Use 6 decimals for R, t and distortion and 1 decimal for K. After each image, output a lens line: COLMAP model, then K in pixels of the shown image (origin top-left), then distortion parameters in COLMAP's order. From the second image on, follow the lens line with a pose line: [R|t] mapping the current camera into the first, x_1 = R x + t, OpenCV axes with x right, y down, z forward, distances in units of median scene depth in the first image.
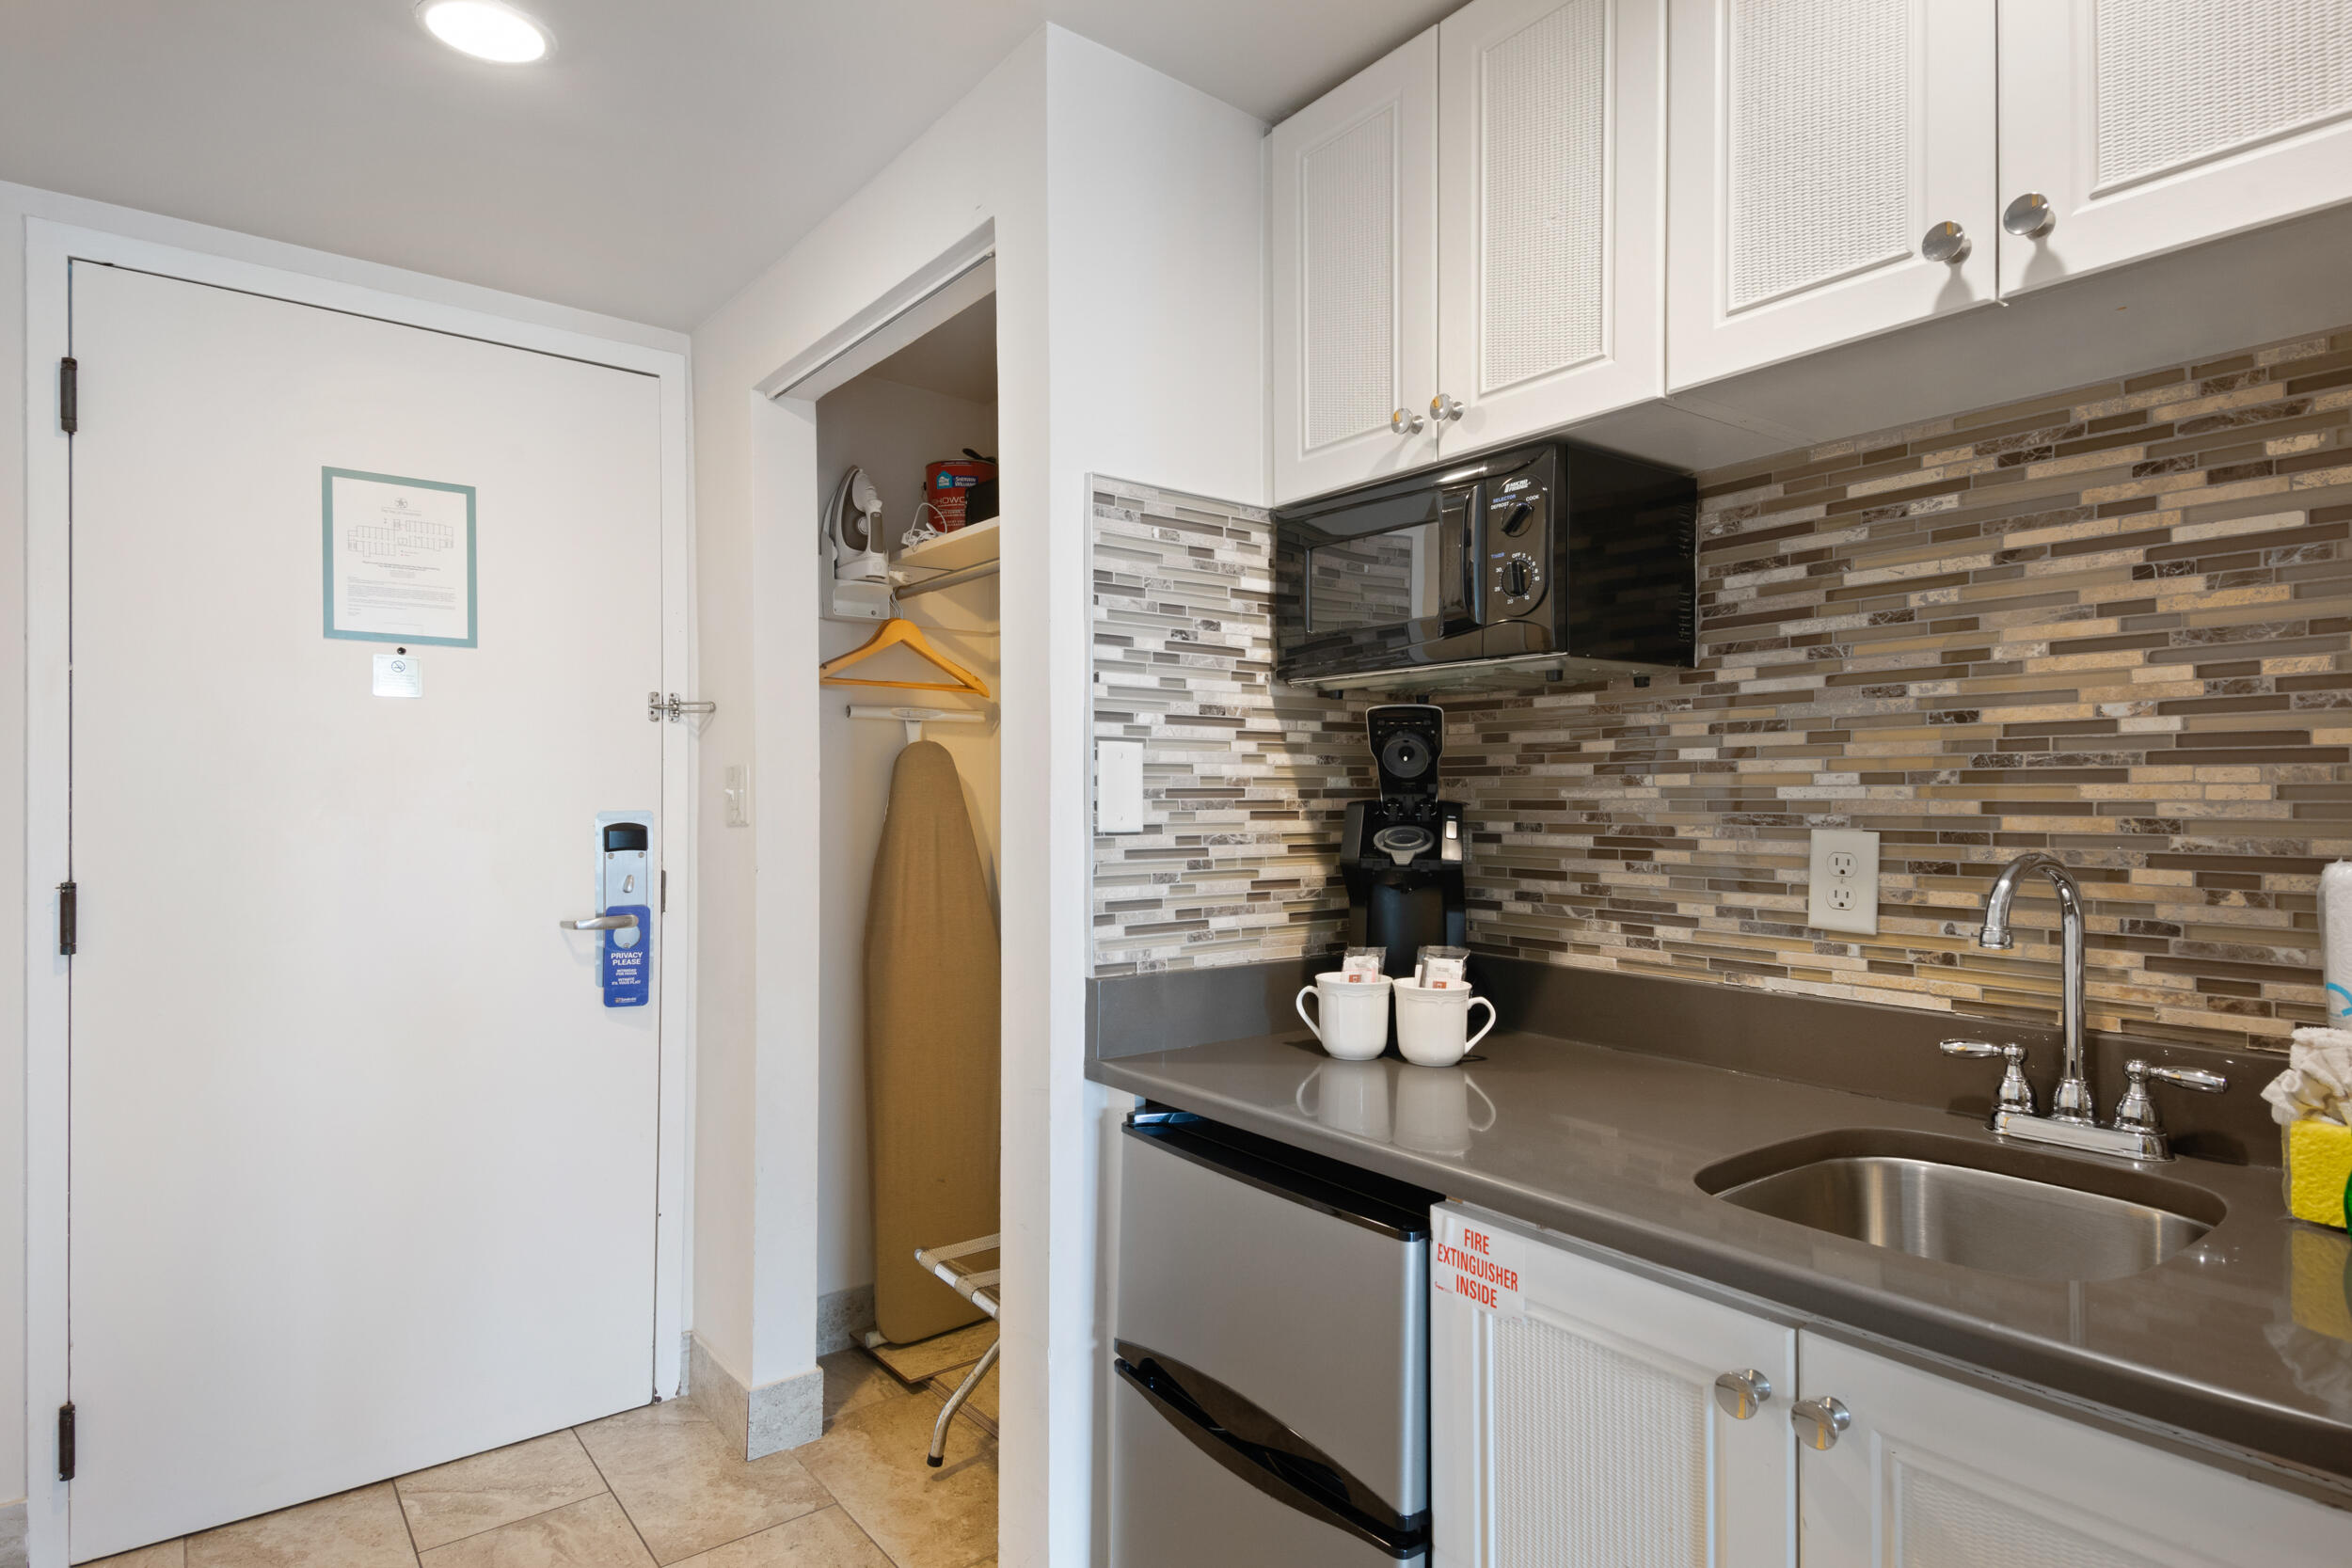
lens RADIAL K [[1293.6, 0, 1172.4], [0, 1293.6, 771.7], [0, 0, 1]] dist [0.001381, -0.001318]
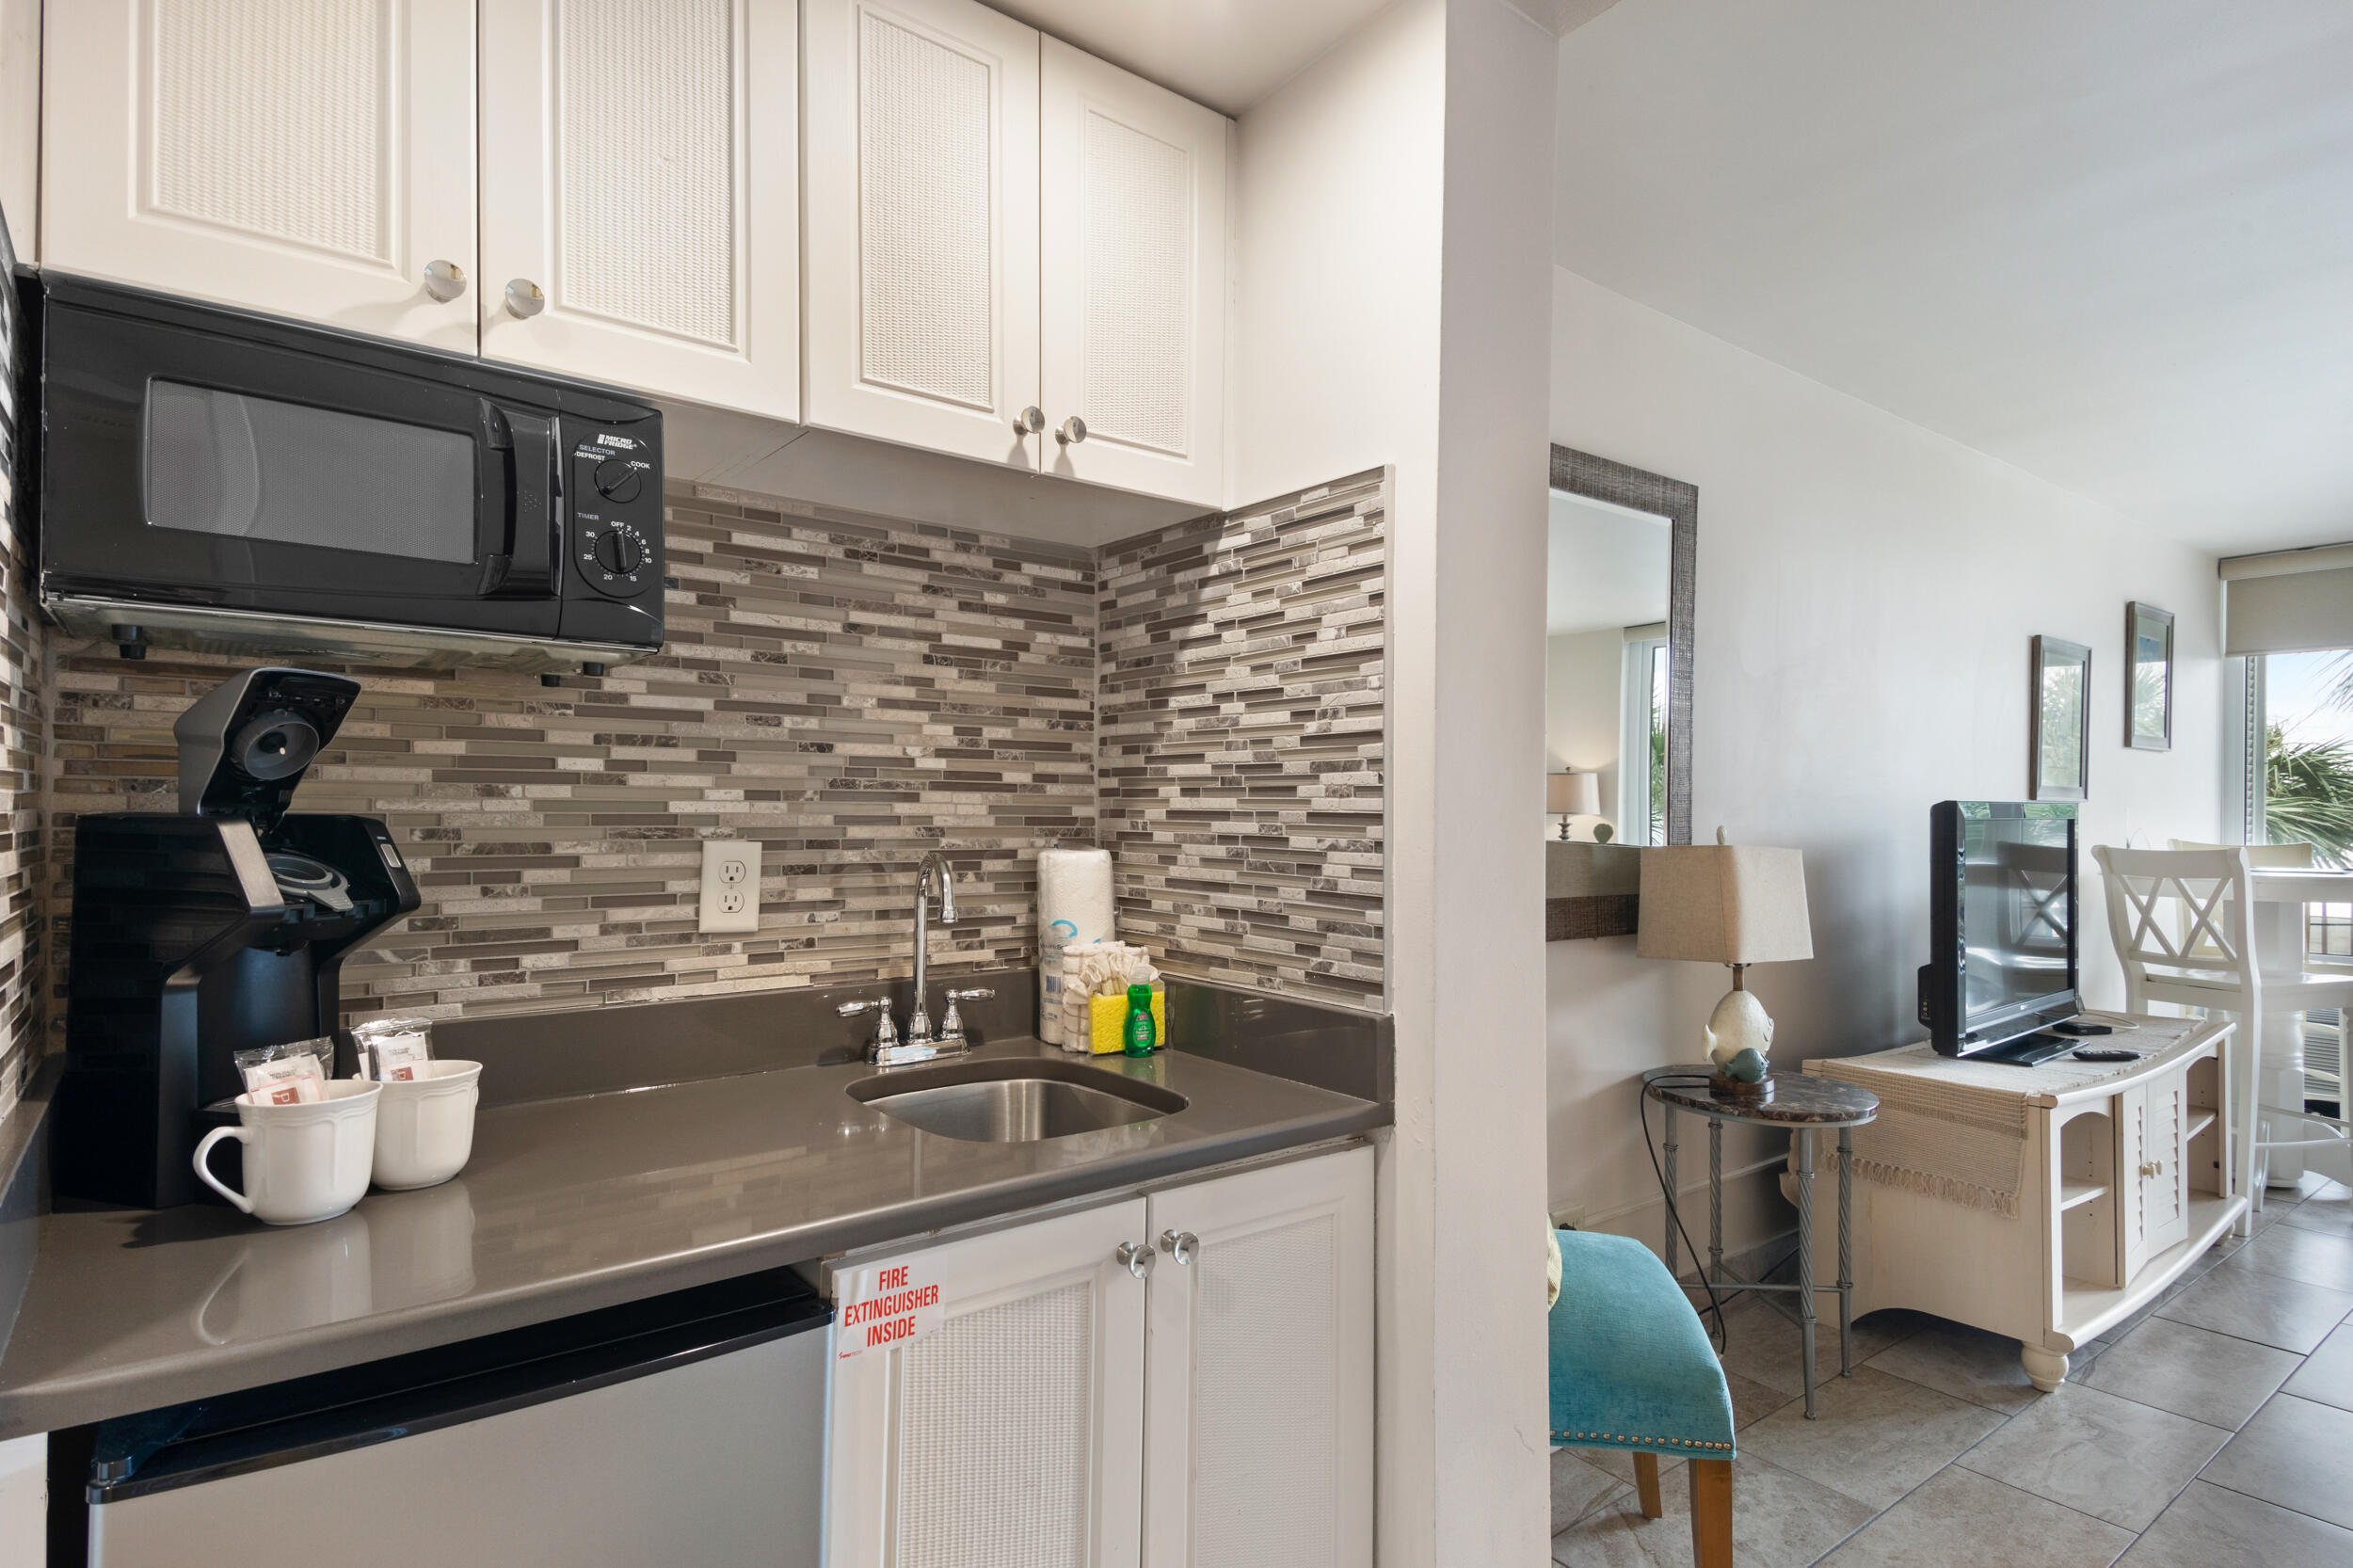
lens RADIAL K [[1197.7, 0, 1176.5], [0, 1197.7, 784.0], [0, 0, 1]] dist [0.066855, 0.000164]
pose [[-0.030048, 0.023564, 0.999271, -0.554105], [-0.027597, 0.999321, -0.024395, 0.011527], [-0.999167, -0.028310, -0.029378, 0.675816]]
